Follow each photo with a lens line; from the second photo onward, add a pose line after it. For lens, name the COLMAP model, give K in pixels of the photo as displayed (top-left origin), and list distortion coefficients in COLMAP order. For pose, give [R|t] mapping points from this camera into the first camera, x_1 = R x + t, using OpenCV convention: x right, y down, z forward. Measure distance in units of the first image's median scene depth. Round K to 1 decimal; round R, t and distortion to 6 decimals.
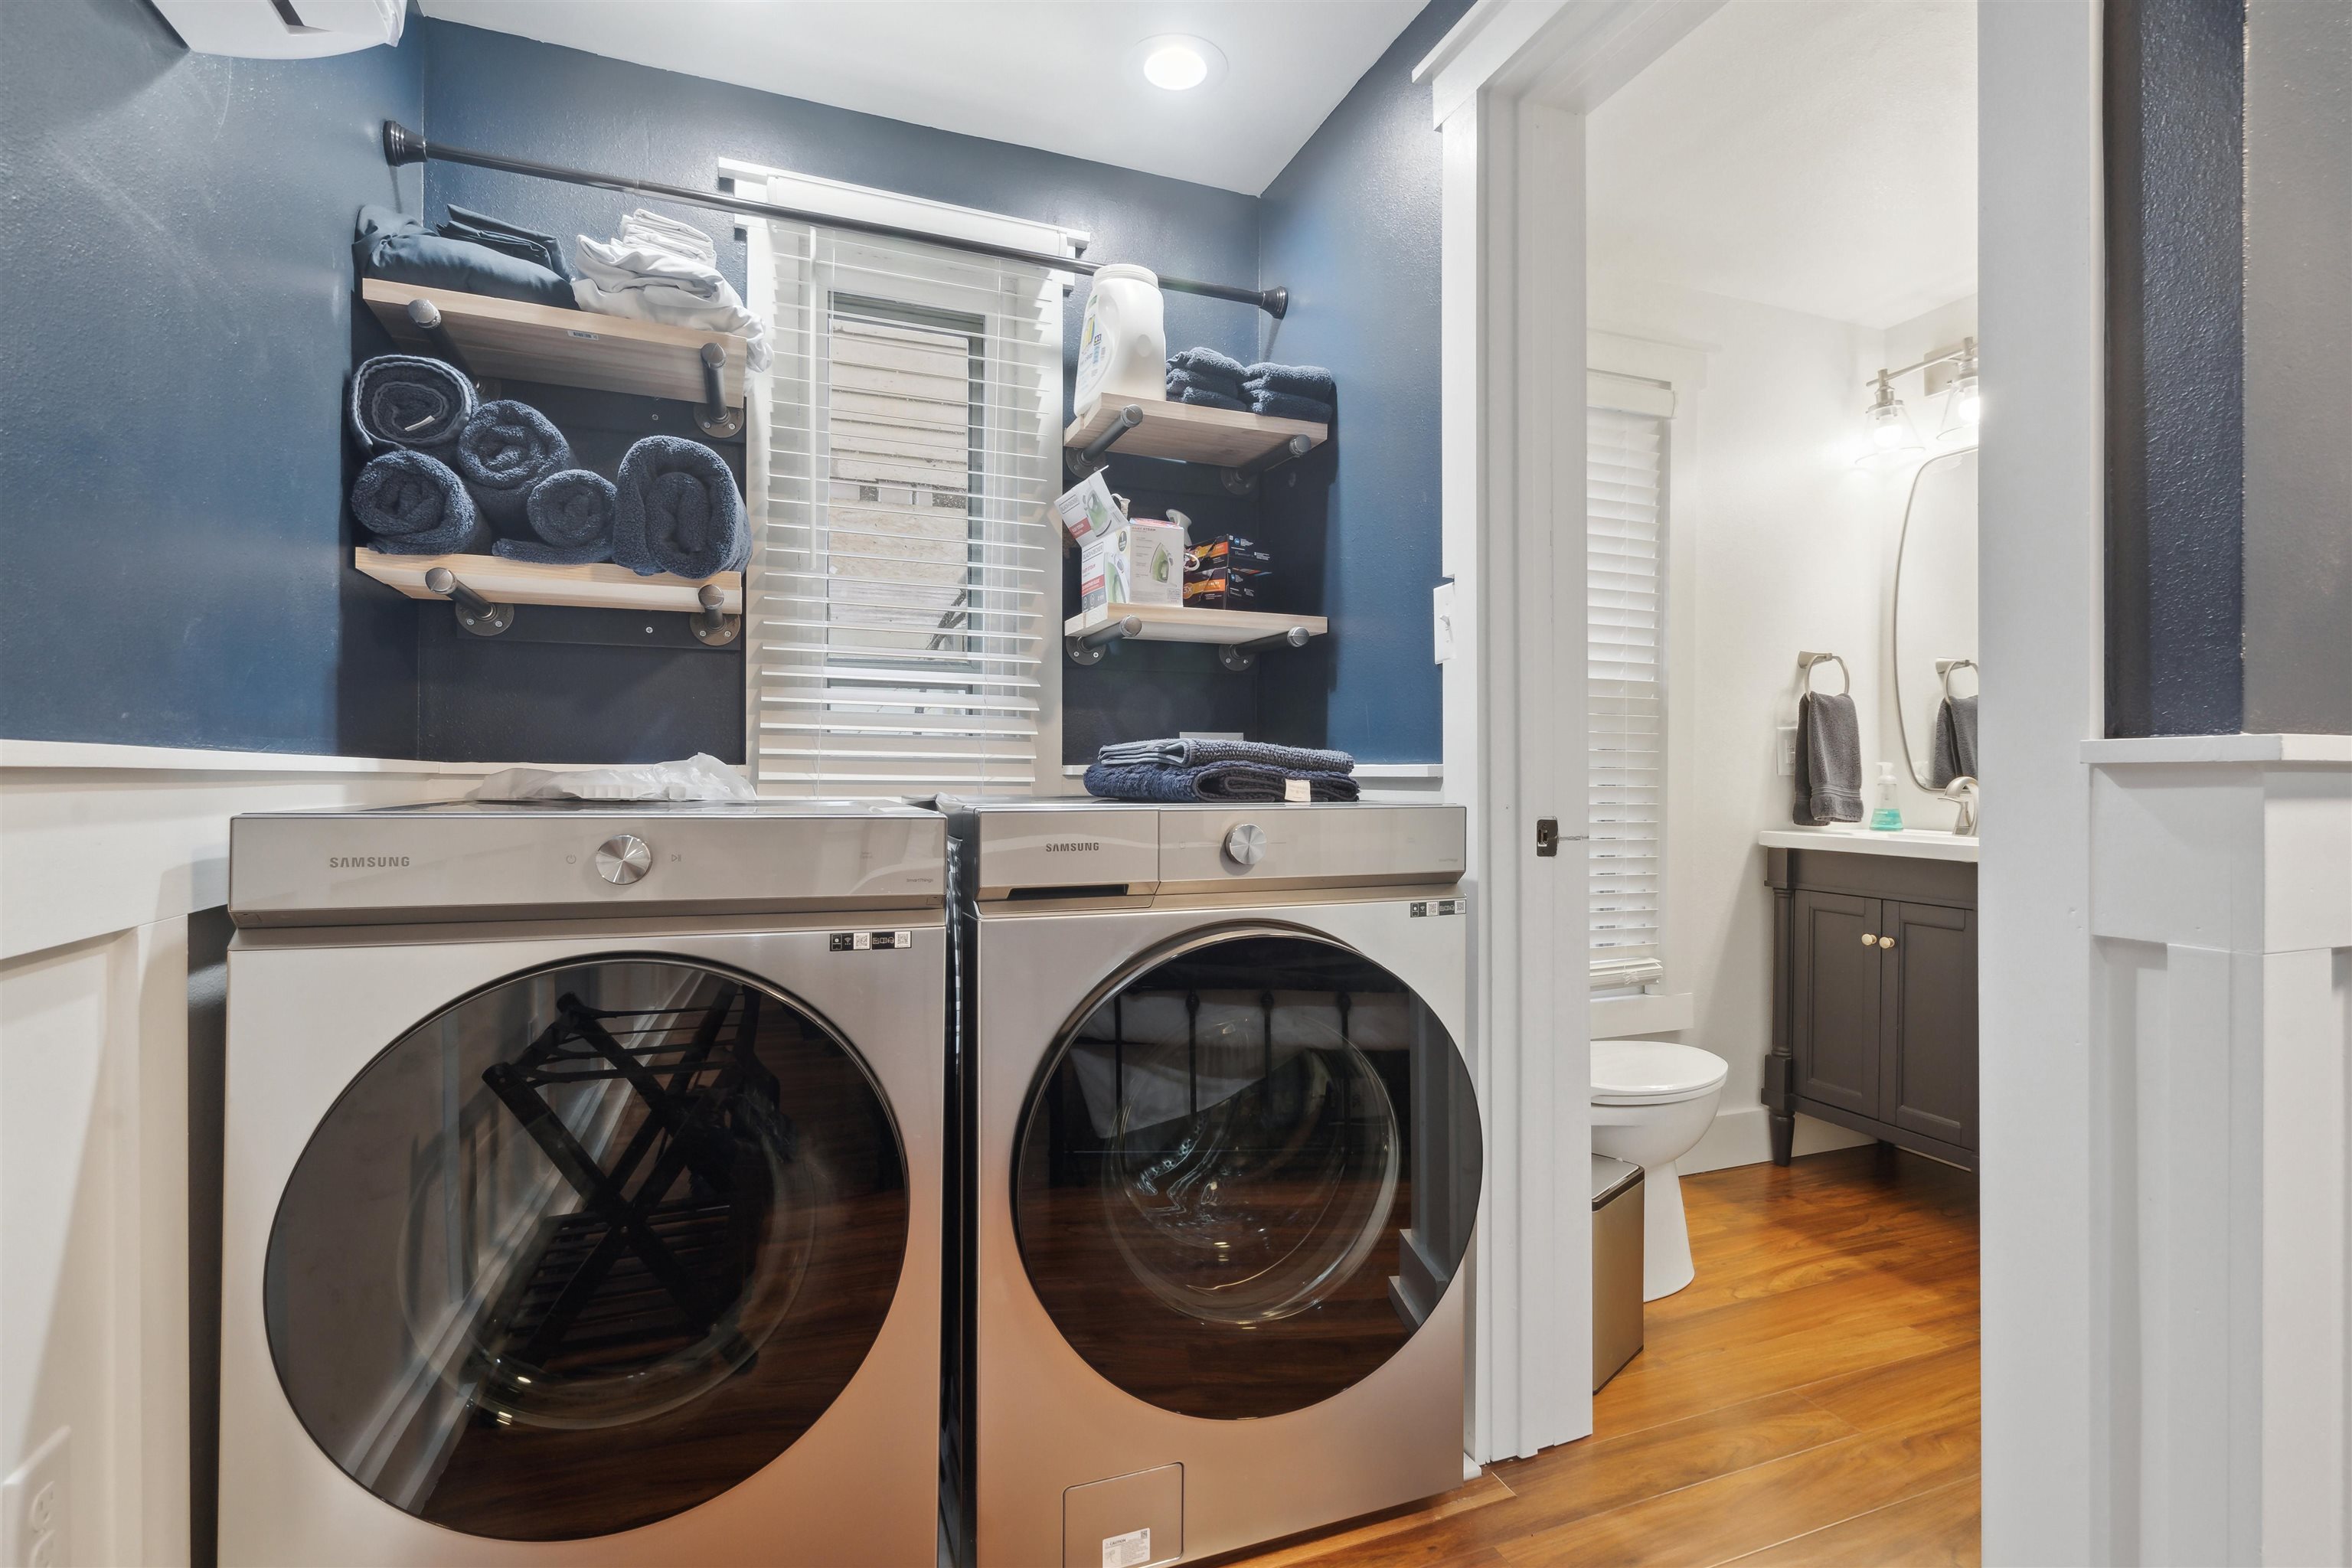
lens RADIAL K [[1103.6, 0, 1176.0], [0, 1103.6, 784.0], [0, 0, 1]] dist [-0.000505, 0.001216]
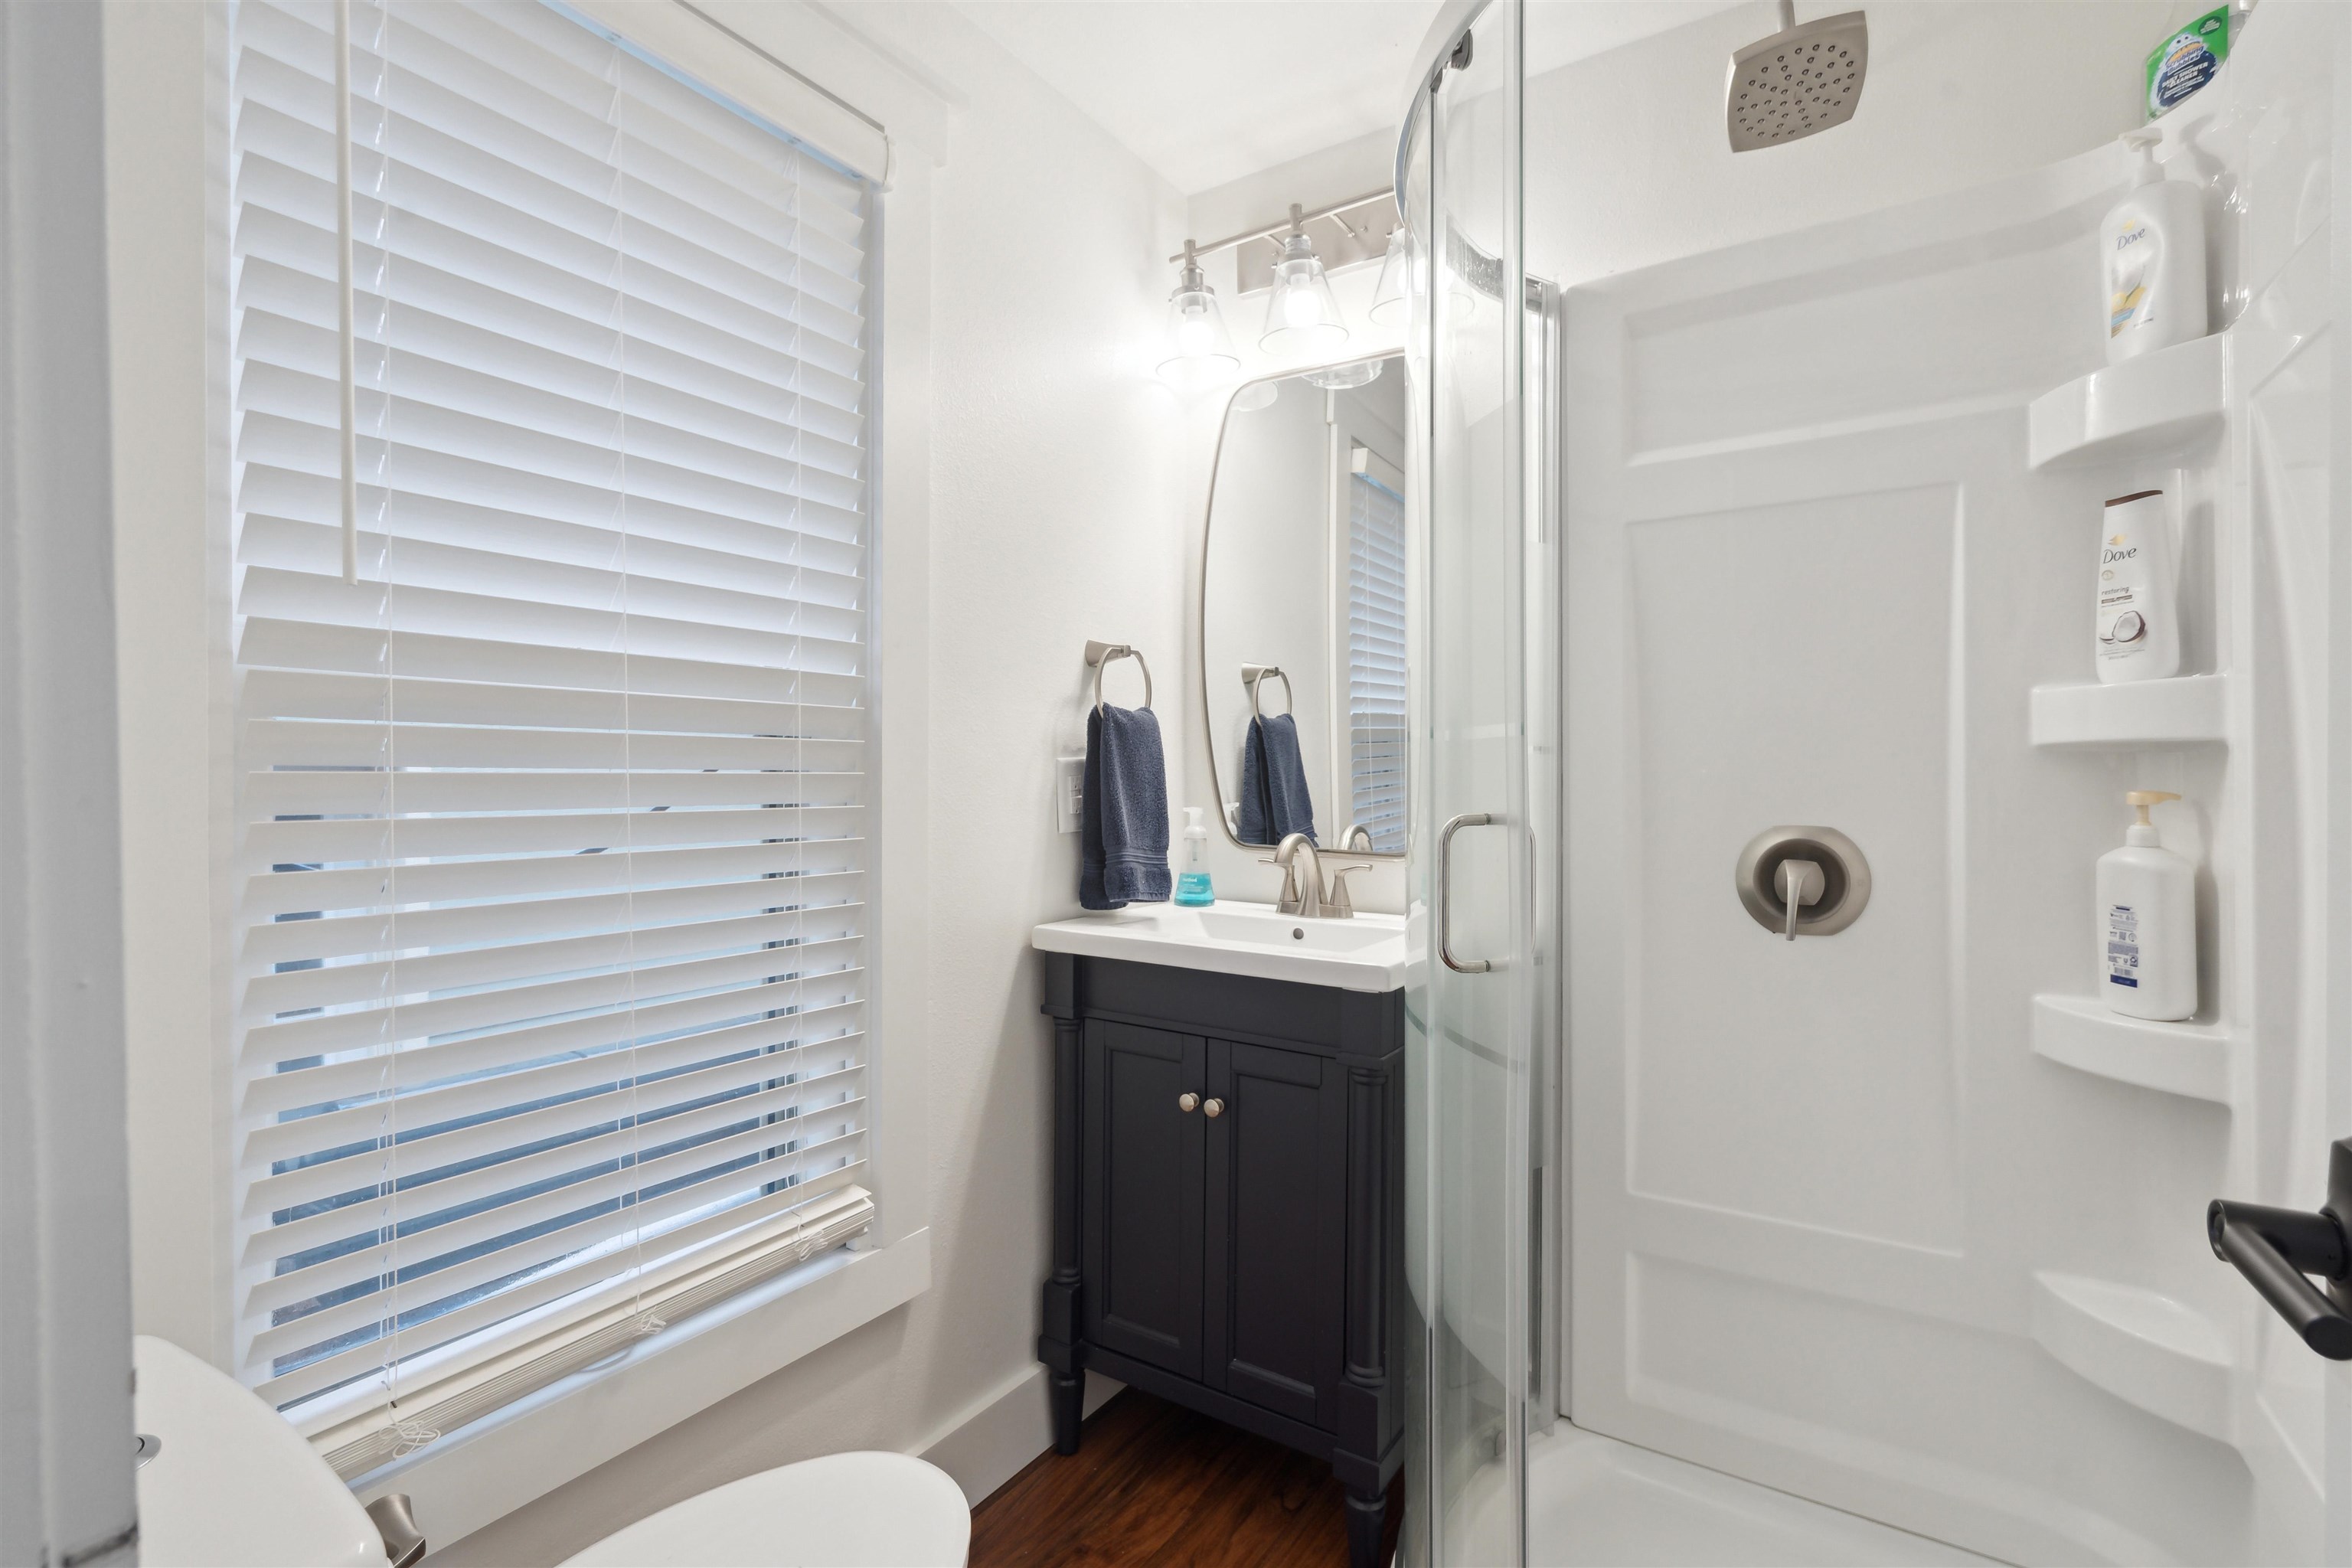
lens RADIAL K [[1103.6, 0, 1176.0], [0, 1103.6, 784.0], [0, 0, 1]] dist [-0.000505, 0.001216]
pose [[0.817356, -0.008604, 0.576068, 0.239275], [0.003655, 0.999946, 0.009749, -0.042893], [-0.576121, -0.005863, 0.817343, 0.450174]]
